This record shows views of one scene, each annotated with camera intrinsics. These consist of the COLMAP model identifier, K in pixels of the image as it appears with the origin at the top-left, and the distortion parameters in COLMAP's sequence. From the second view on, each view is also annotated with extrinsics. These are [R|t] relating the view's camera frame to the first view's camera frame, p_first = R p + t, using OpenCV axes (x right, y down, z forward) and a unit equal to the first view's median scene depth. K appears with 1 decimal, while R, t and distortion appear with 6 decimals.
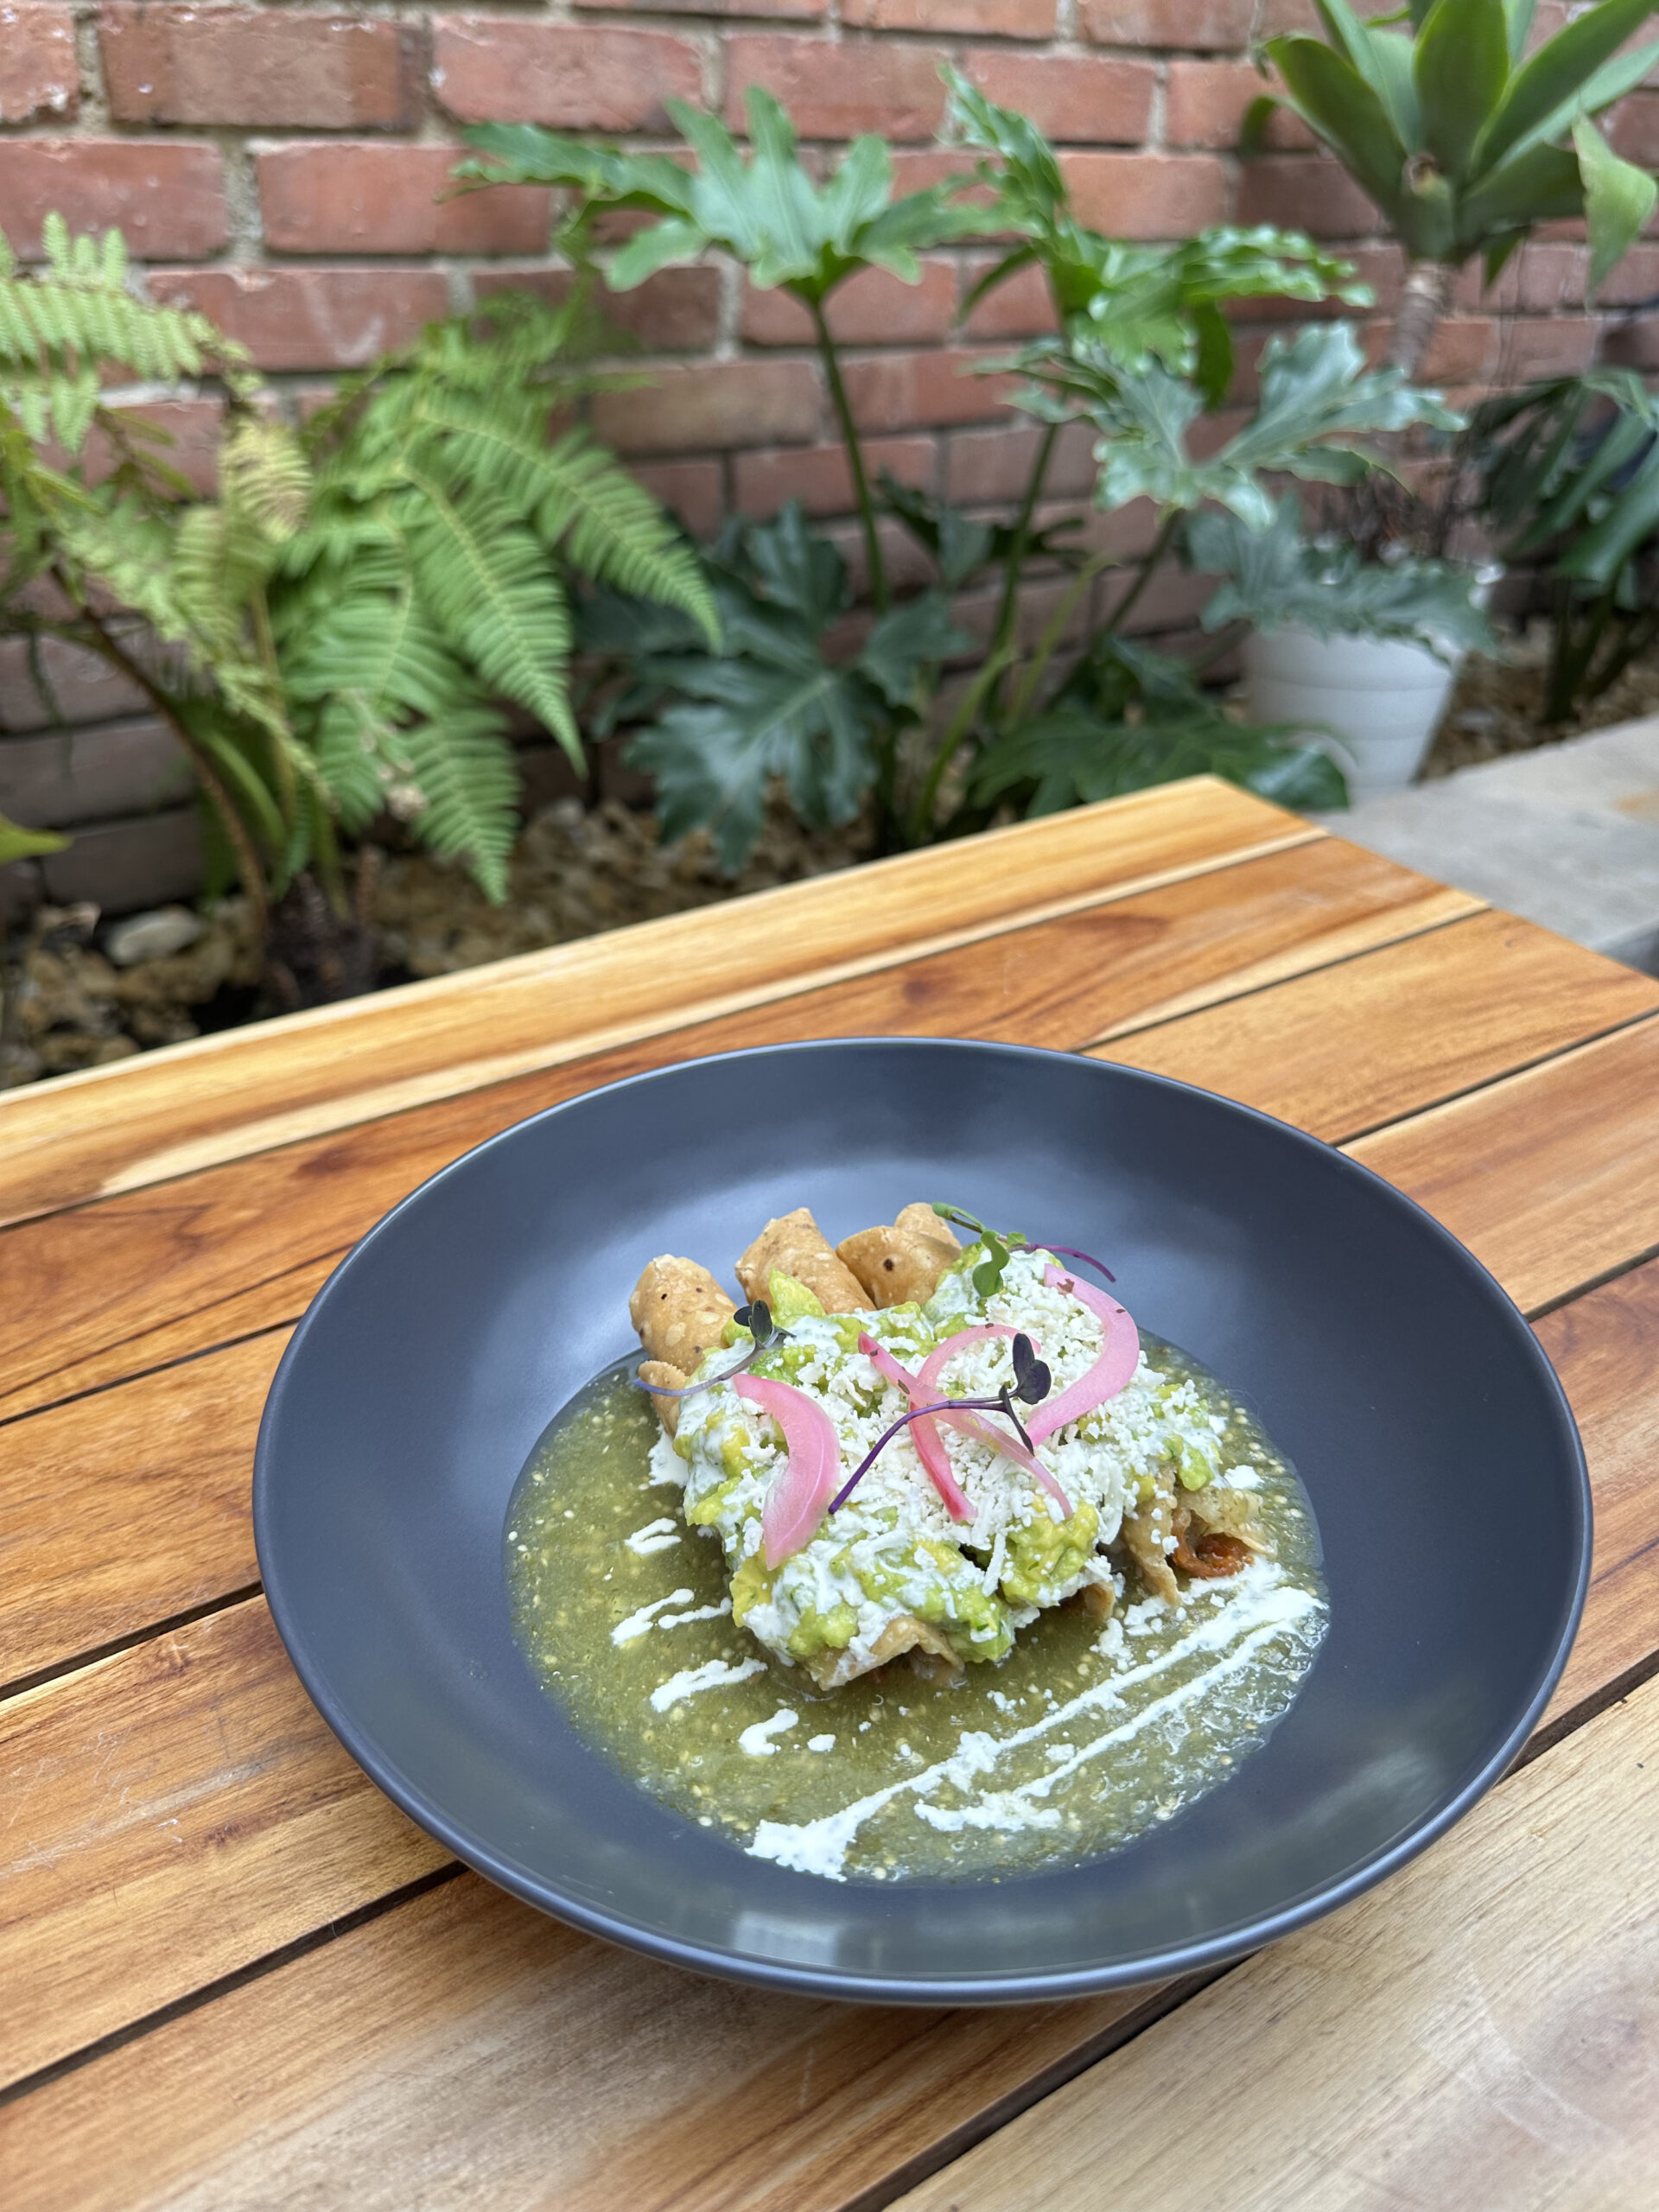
lens RADIAL K [[1577.6, 0, 812.5], [0, 1577.6, 1117.4], [0, 0, 1]] dist [-0.011836, -0.014773]
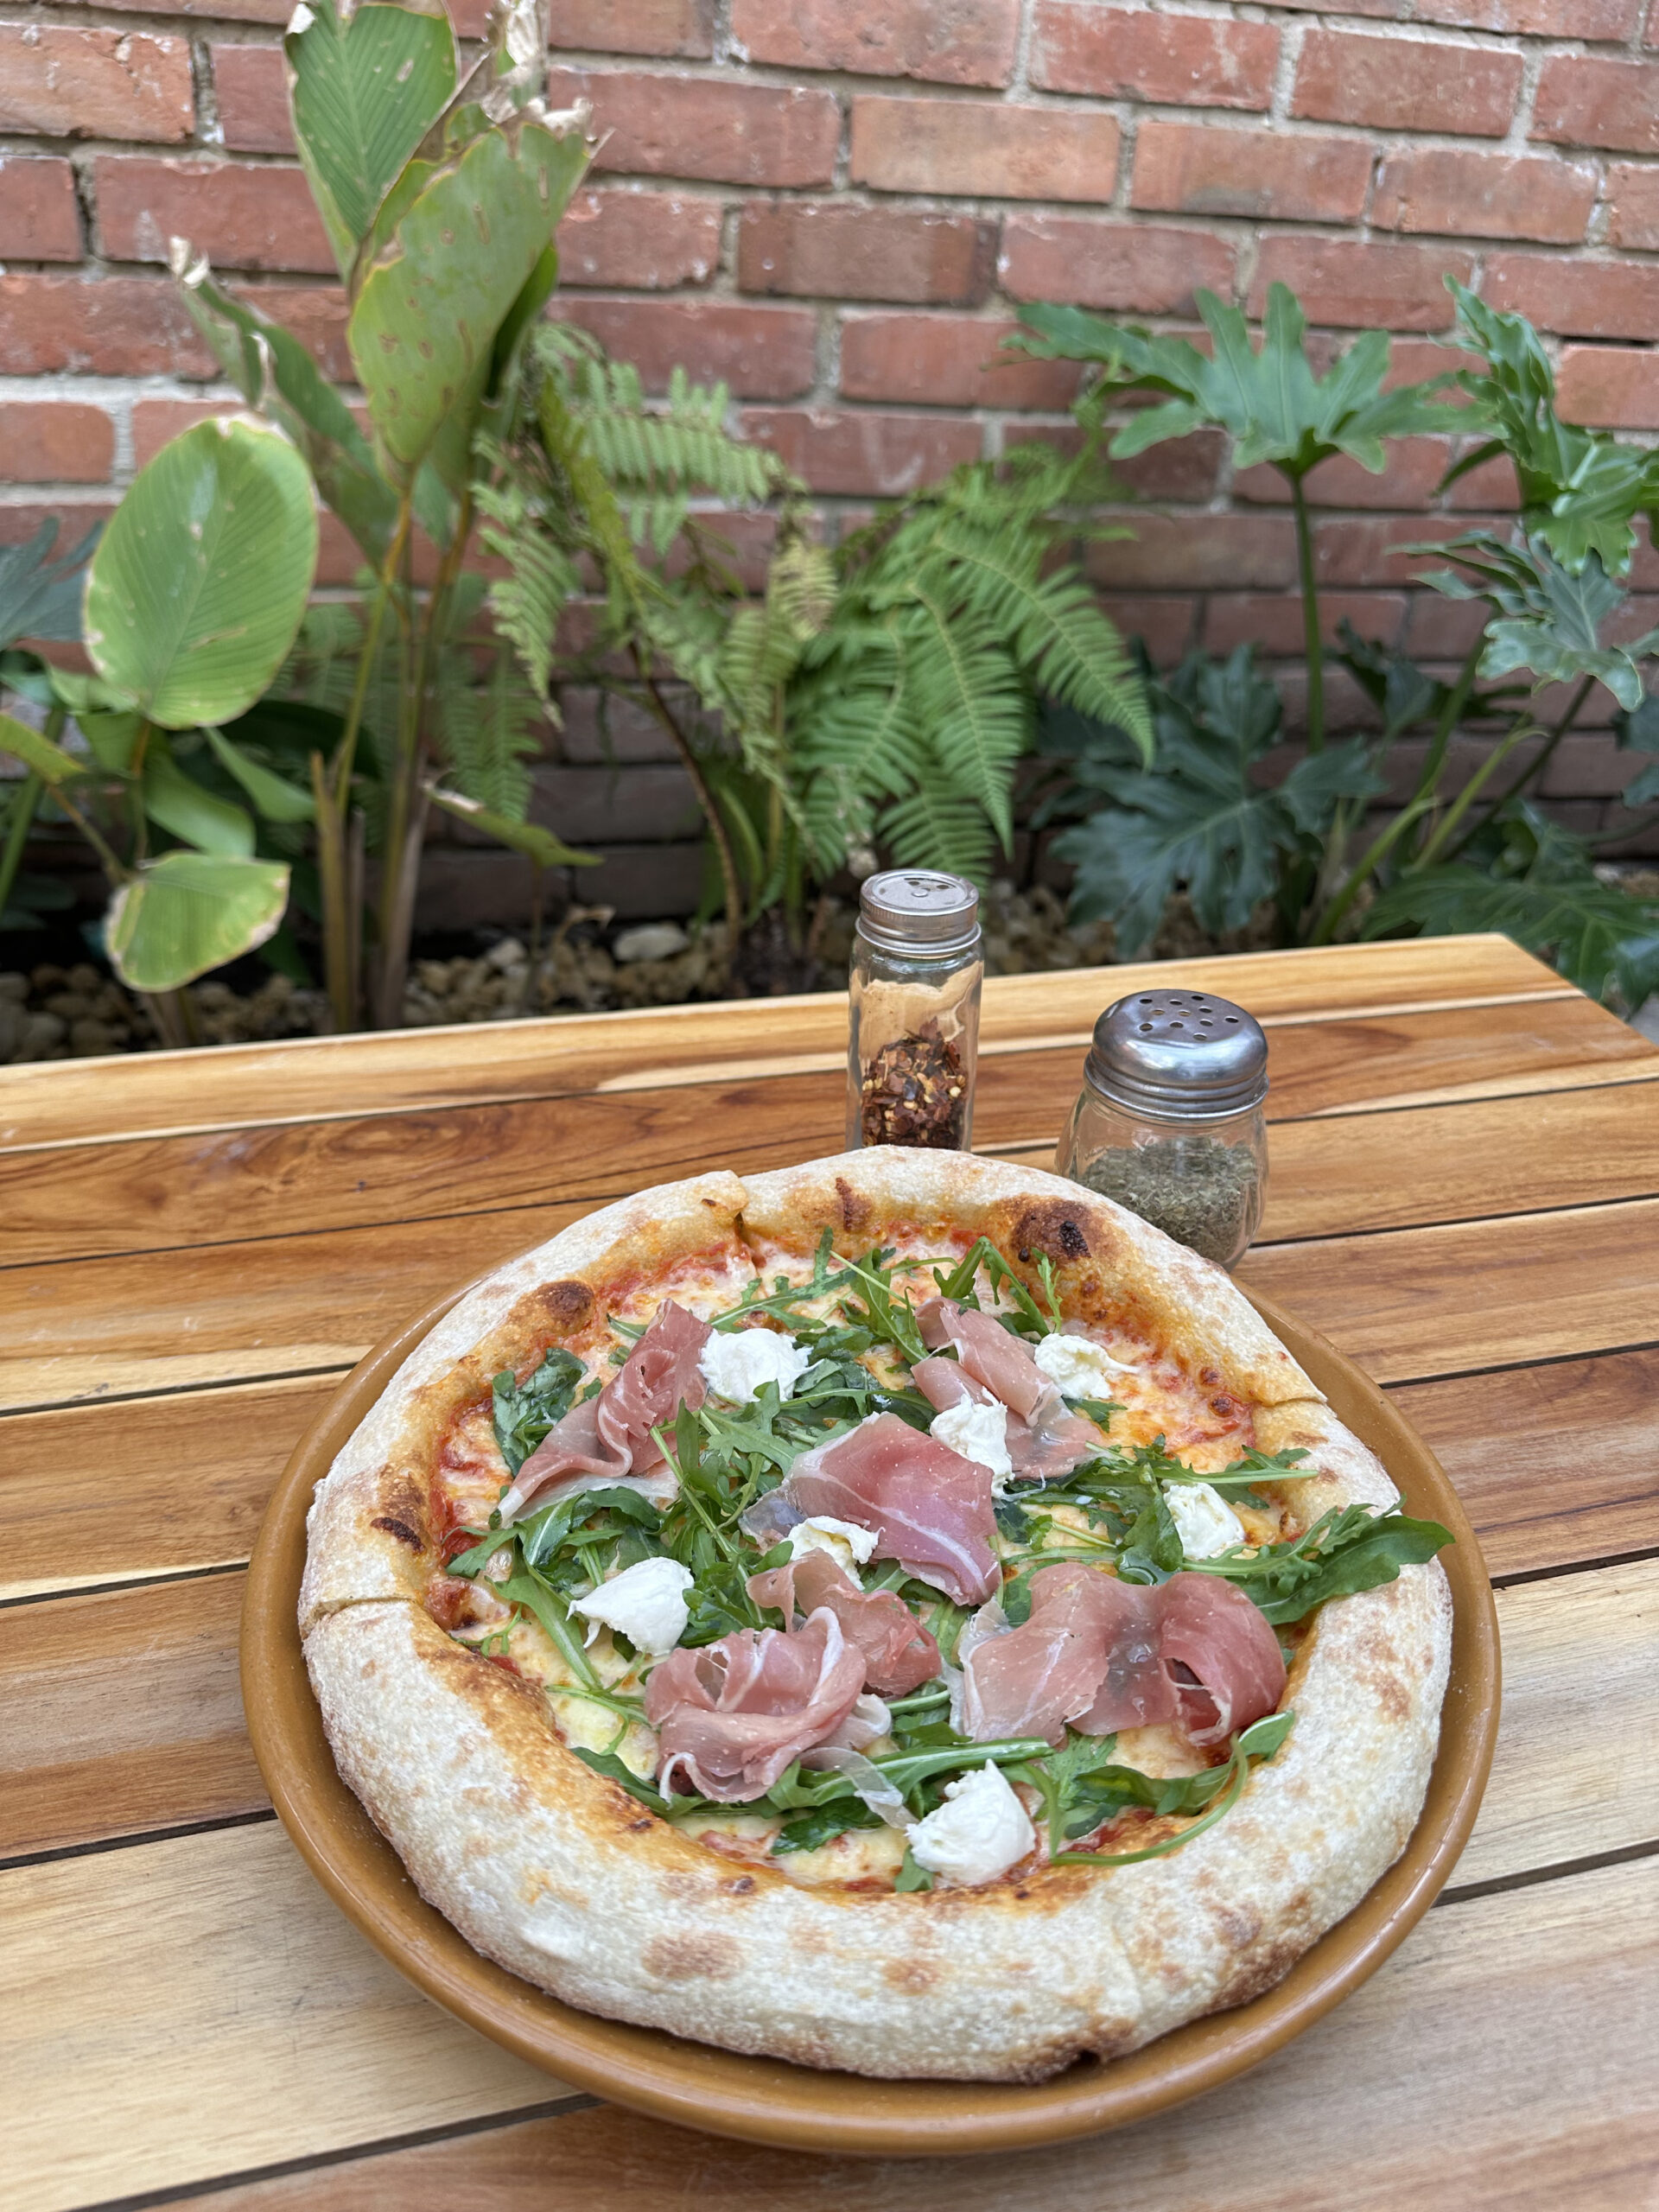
lens RADIAL K [[1577.6, 0, 851.6], [0, 1577.6, 1135.3], [0, 0, 1]] dist [-0.011836, -0.014773]
pose [[0.954223, 0.176321, -0.241599, 0.055942], [-0.185752, 0.982456, -0.016648, 0.025063], [0.234425, 0.060763, 0.970233, -0.146967]]
